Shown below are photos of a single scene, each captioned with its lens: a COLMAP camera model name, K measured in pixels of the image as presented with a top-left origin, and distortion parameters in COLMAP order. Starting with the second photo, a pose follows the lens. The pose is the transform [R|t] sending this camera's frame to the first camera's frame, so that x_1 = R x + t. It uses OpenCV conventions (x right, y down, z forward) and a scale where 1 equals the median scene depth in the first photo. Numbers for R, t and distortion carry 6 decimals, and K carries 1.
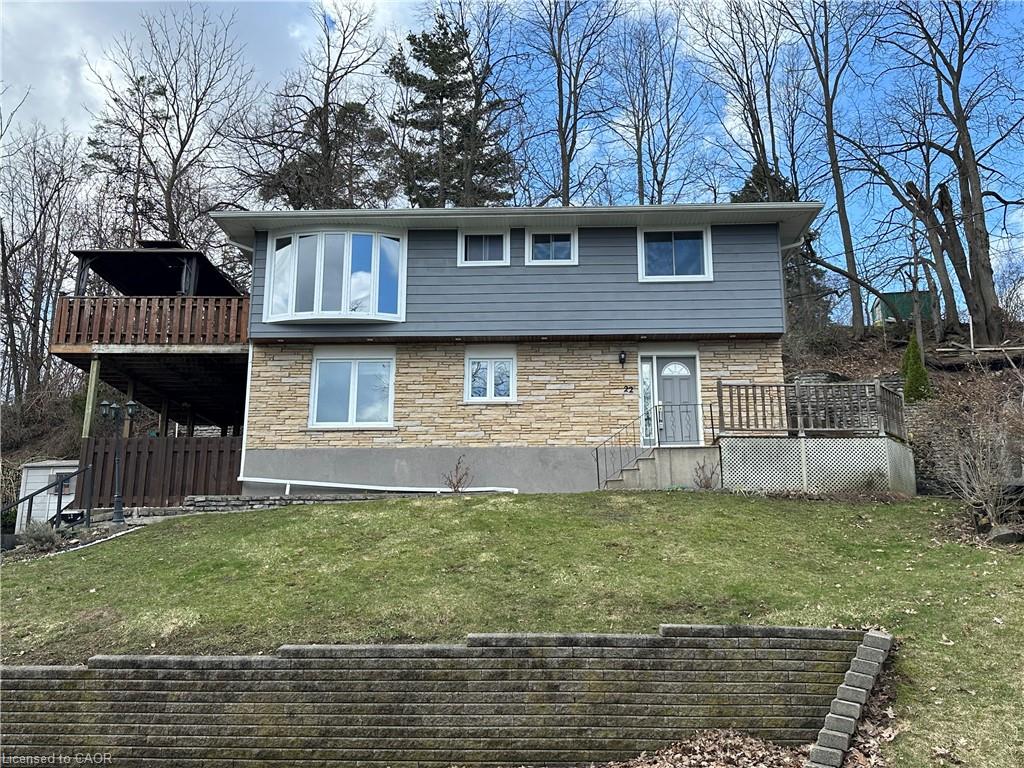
lens RADIAL K [[948.8, 0, 520.7], [0, 948.8, 378.3], [0, 0, 1]] dist [0.051651, 0.000000]
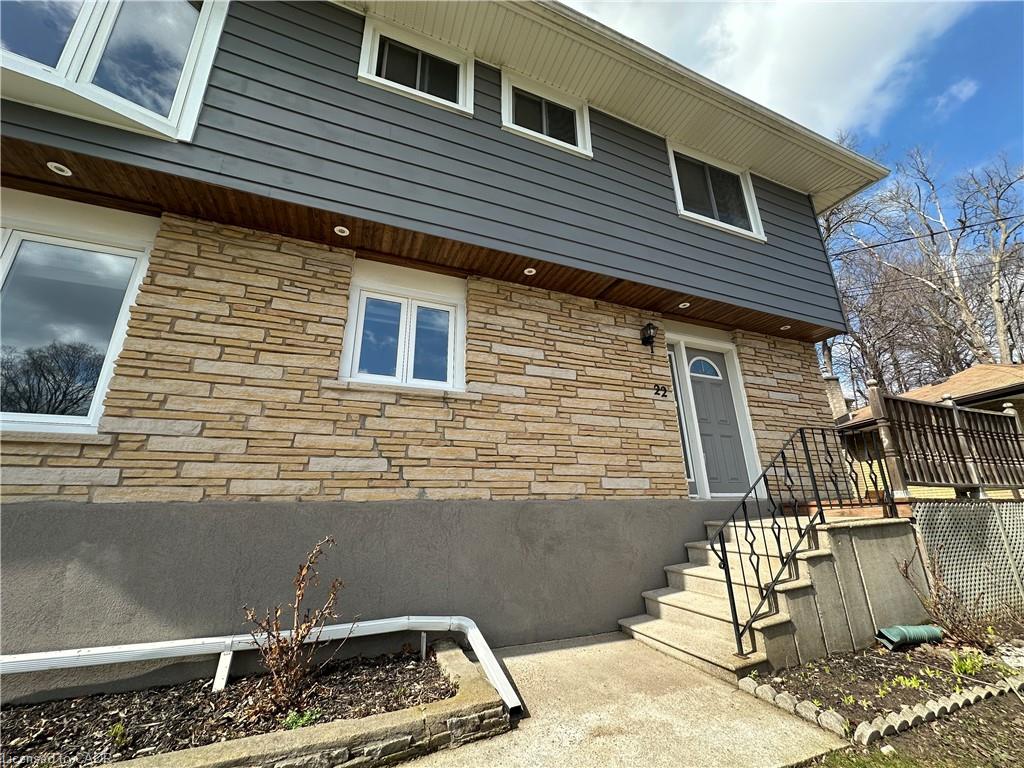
lens RADIAL K [[407.9, 0, 513.9], [0, 407.9, 384.0], [0, 0, 1]] dist [-0.008093, 0.003365]
pose [[0.912301, 0.106708, 0.395373, -0.060714], [-0.088337, 0.994004, -0.064442, 0.030388], [-0.399879, 0.023864, 0.916257, 0.810621]]
